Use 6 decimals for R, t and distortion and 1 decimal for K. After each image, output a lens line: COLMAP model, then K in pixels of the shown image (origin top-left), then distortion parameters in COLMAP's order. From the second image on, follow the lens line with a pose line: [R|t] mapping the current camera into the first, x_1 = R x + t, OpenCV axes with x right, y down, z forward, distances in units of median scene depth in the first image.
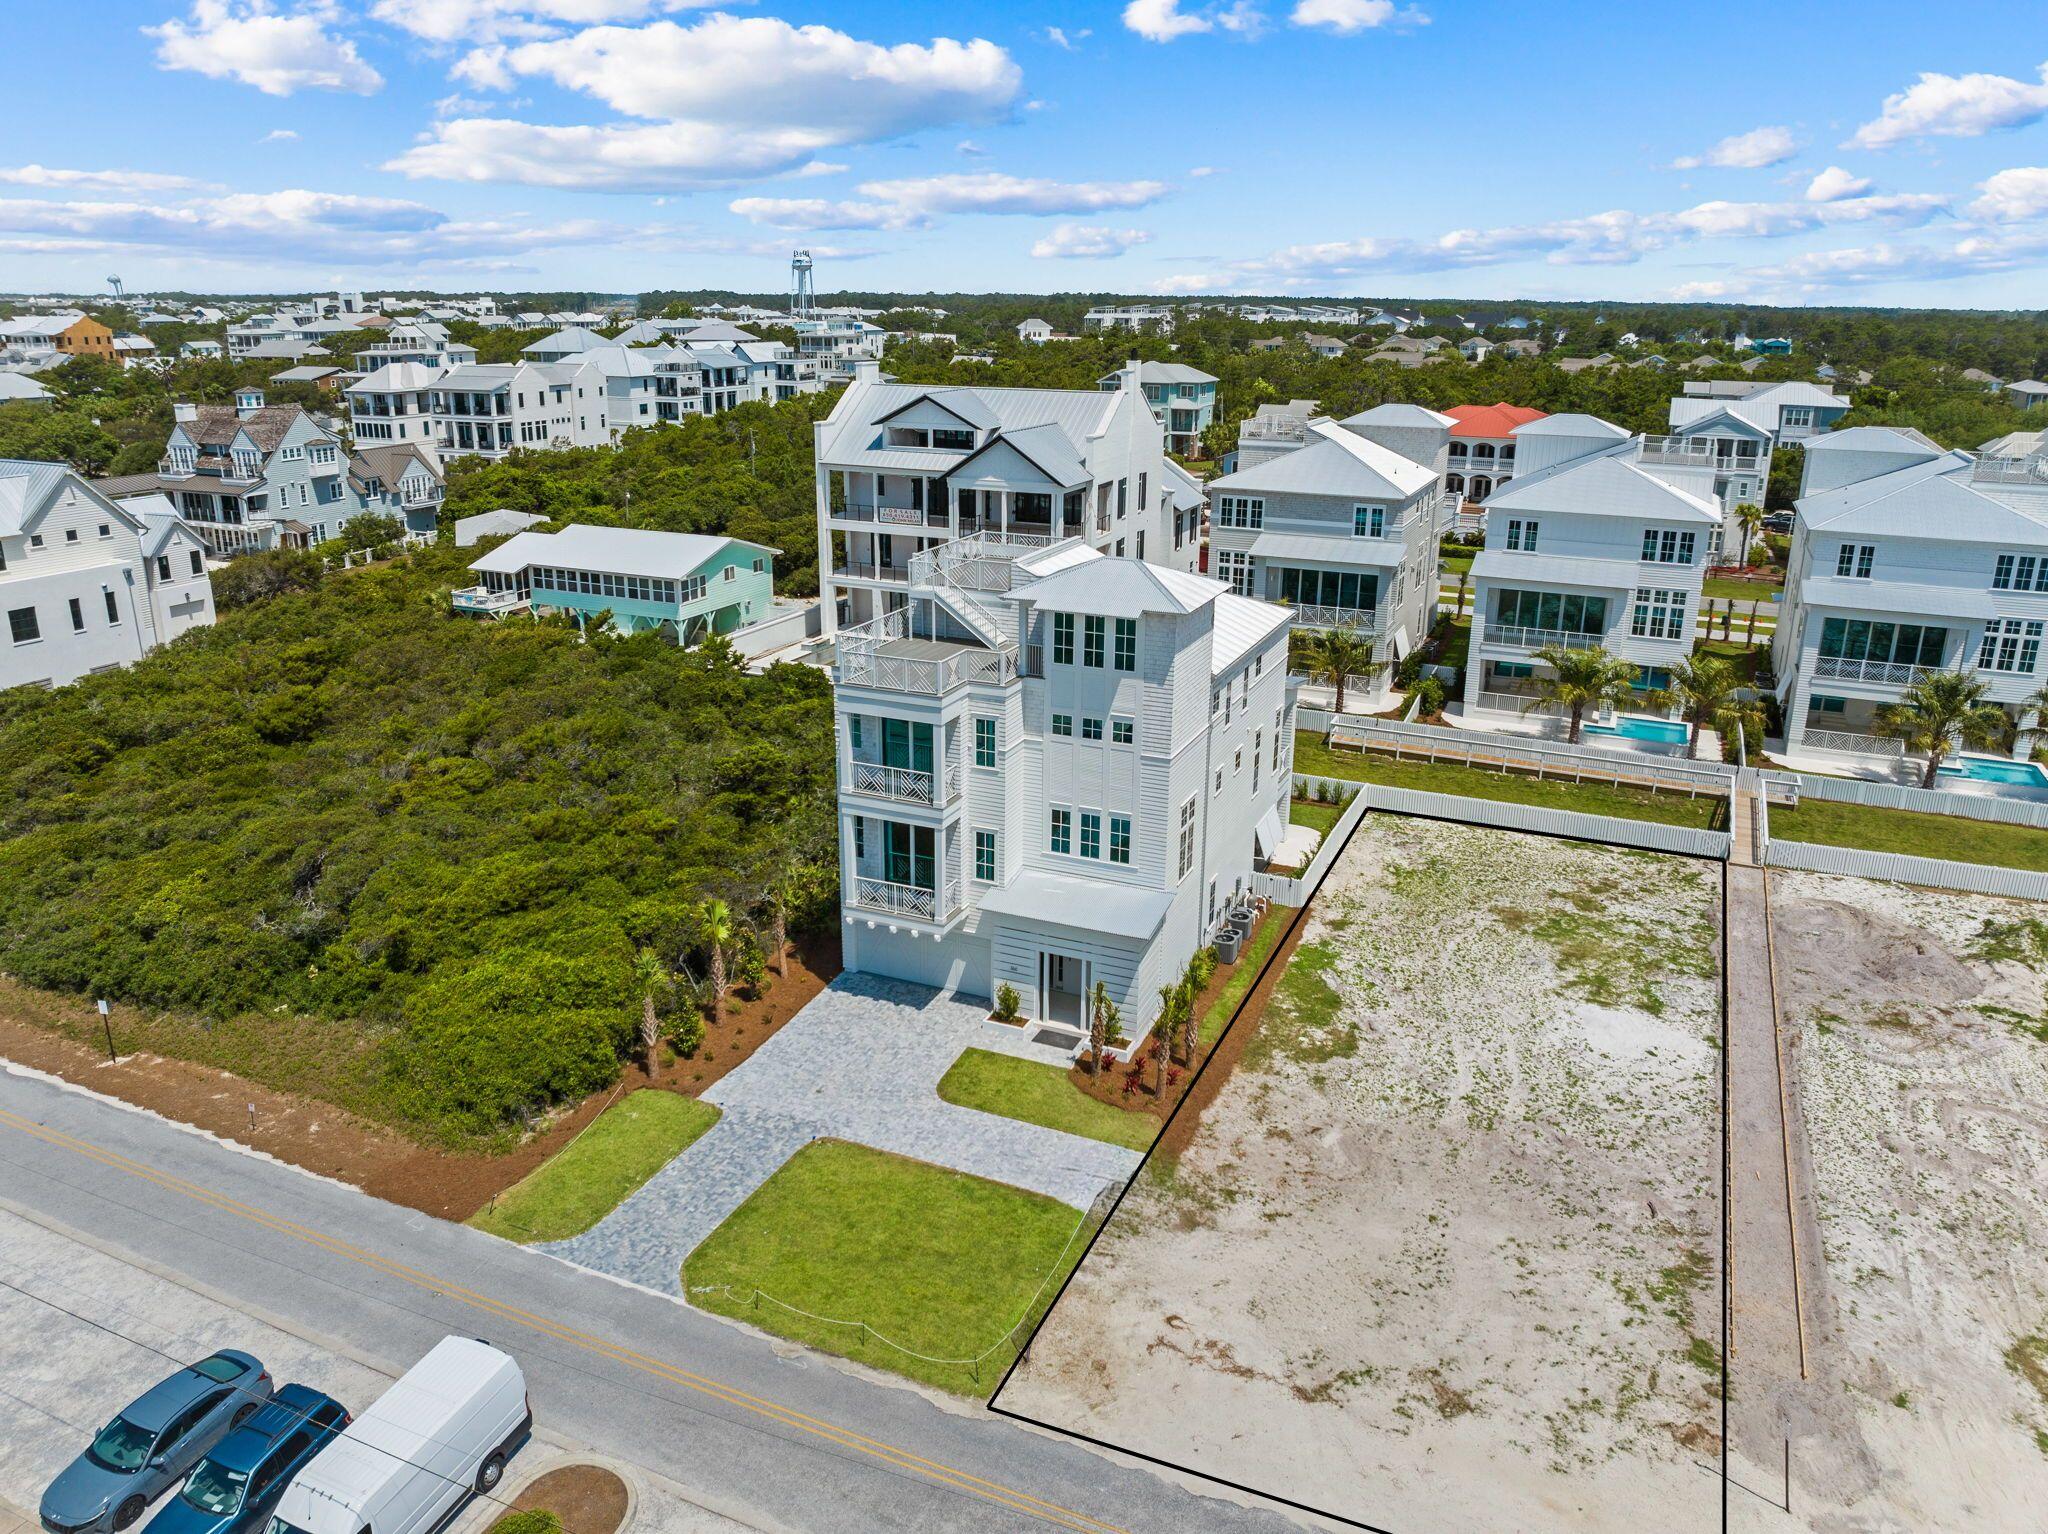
lens RADIAL K [[1440.7, 0, 1026.5], [0, 1440.7, 773.6], [0, 0, 1]] dist [-0.020926, -0.001831]
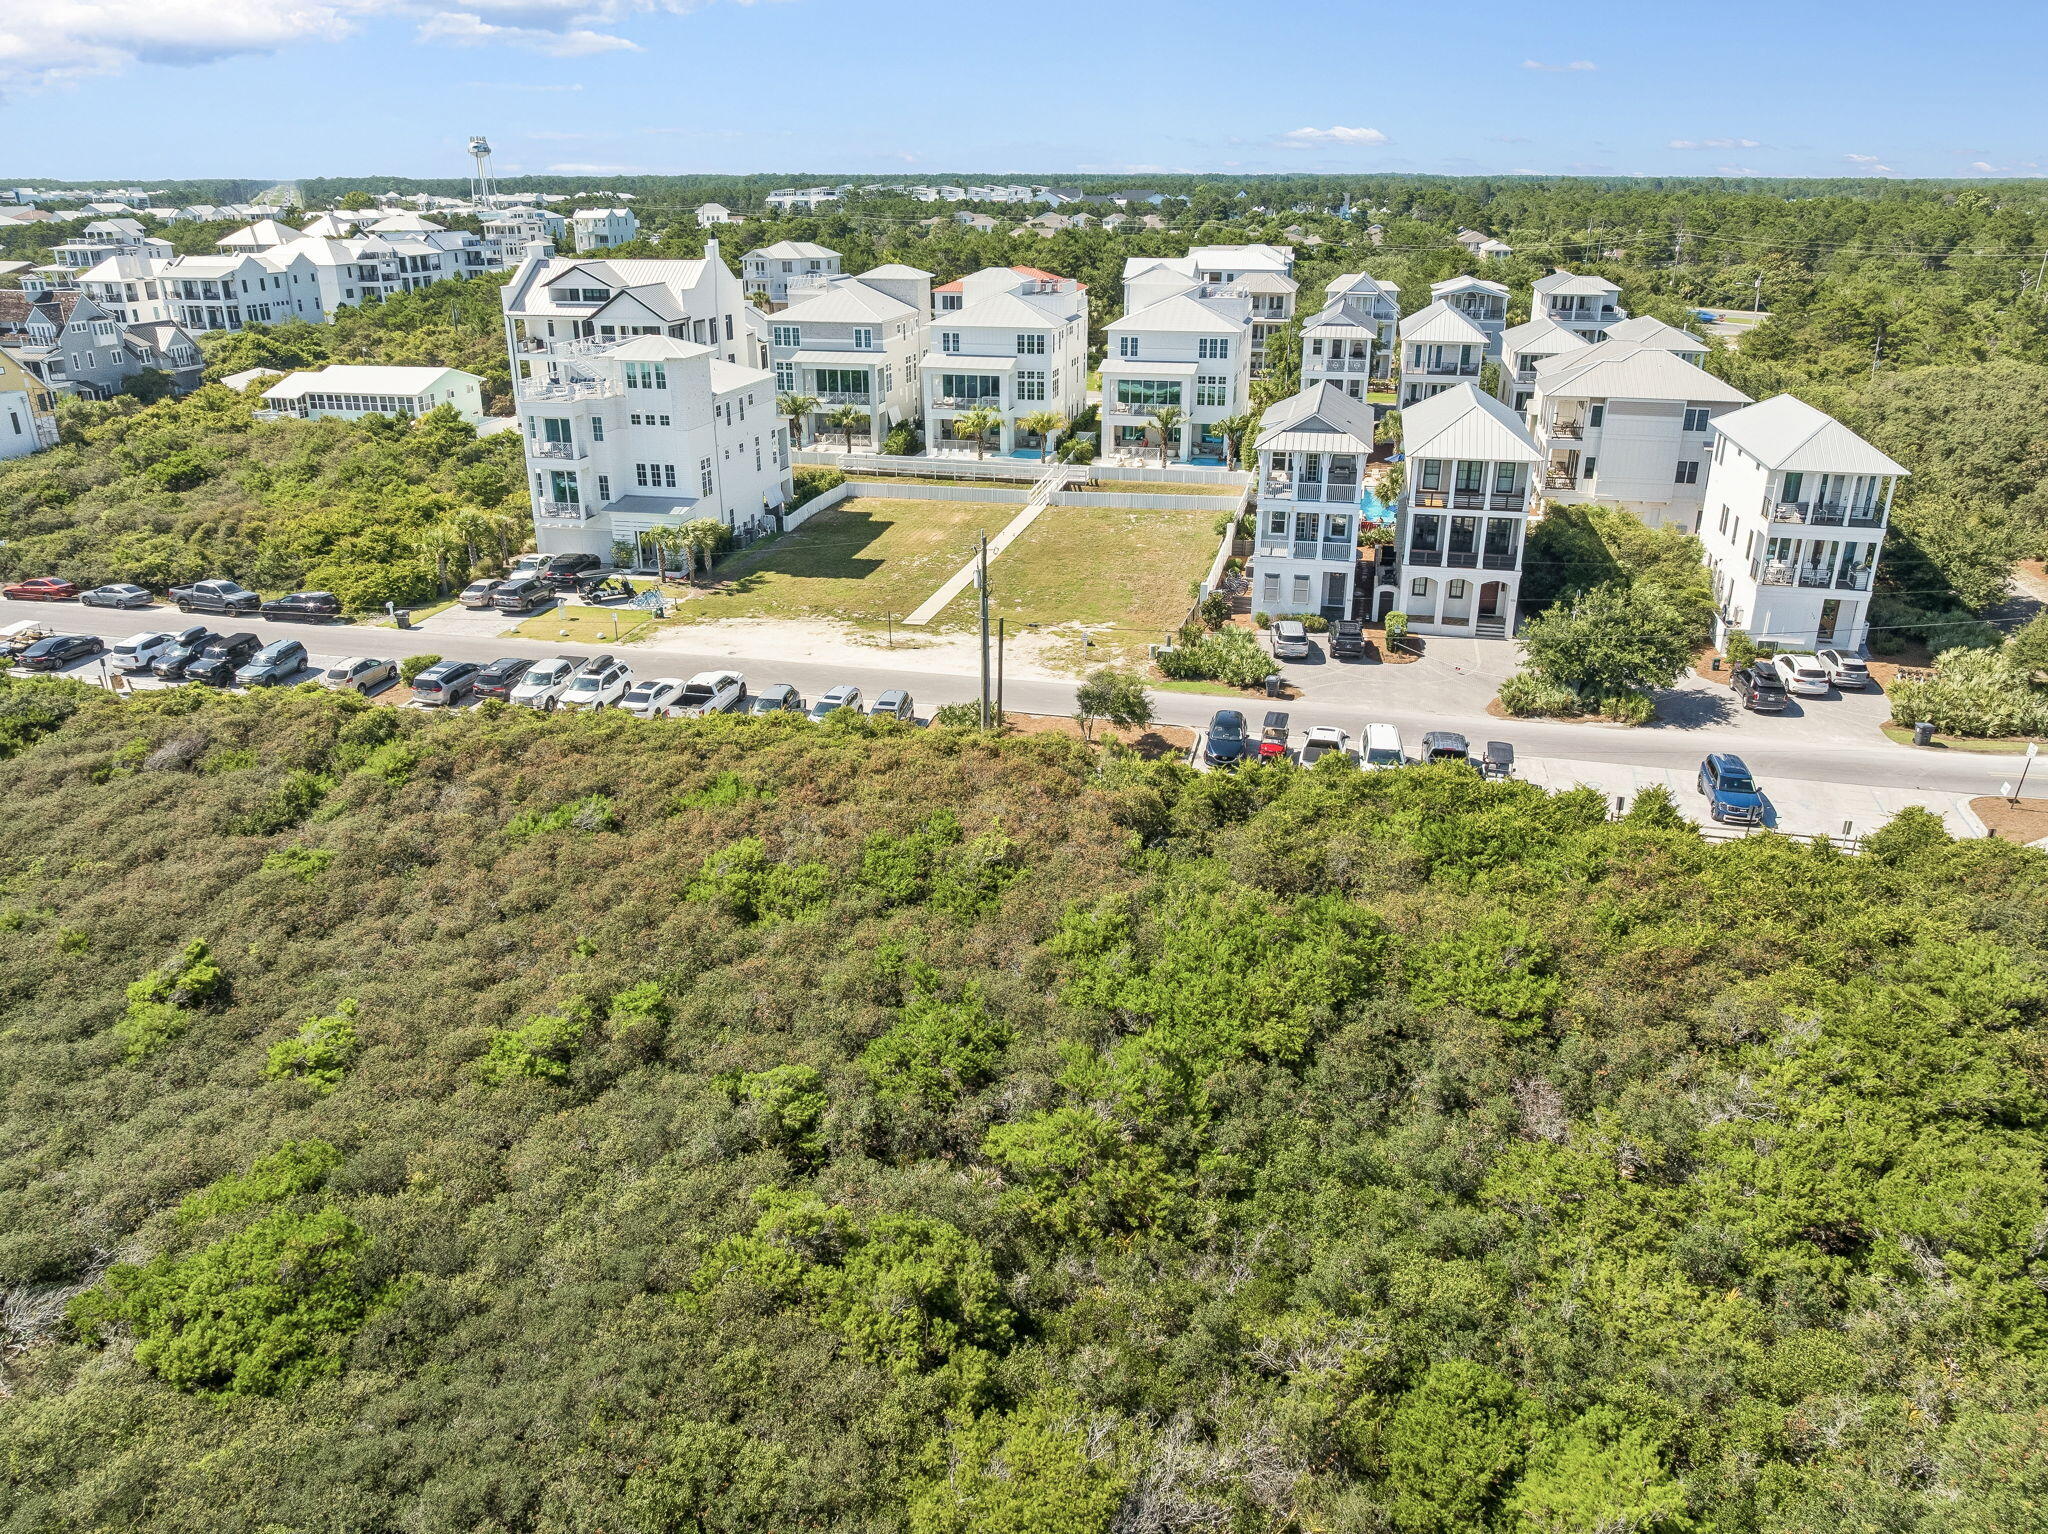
lens RADIAL K [[1440.7, 0, 1026.5], [0, 1440.7, 773.6], [0, 0, 1]] dist [-0.020926, -0.001831]
pose [[0.981810, -0.081863, 0.171314, 0.095100], [0.068768, 0.994336, 0.081037, 0.180624], [-0.176977, -0.067782, 0.981878, -0.609277]]
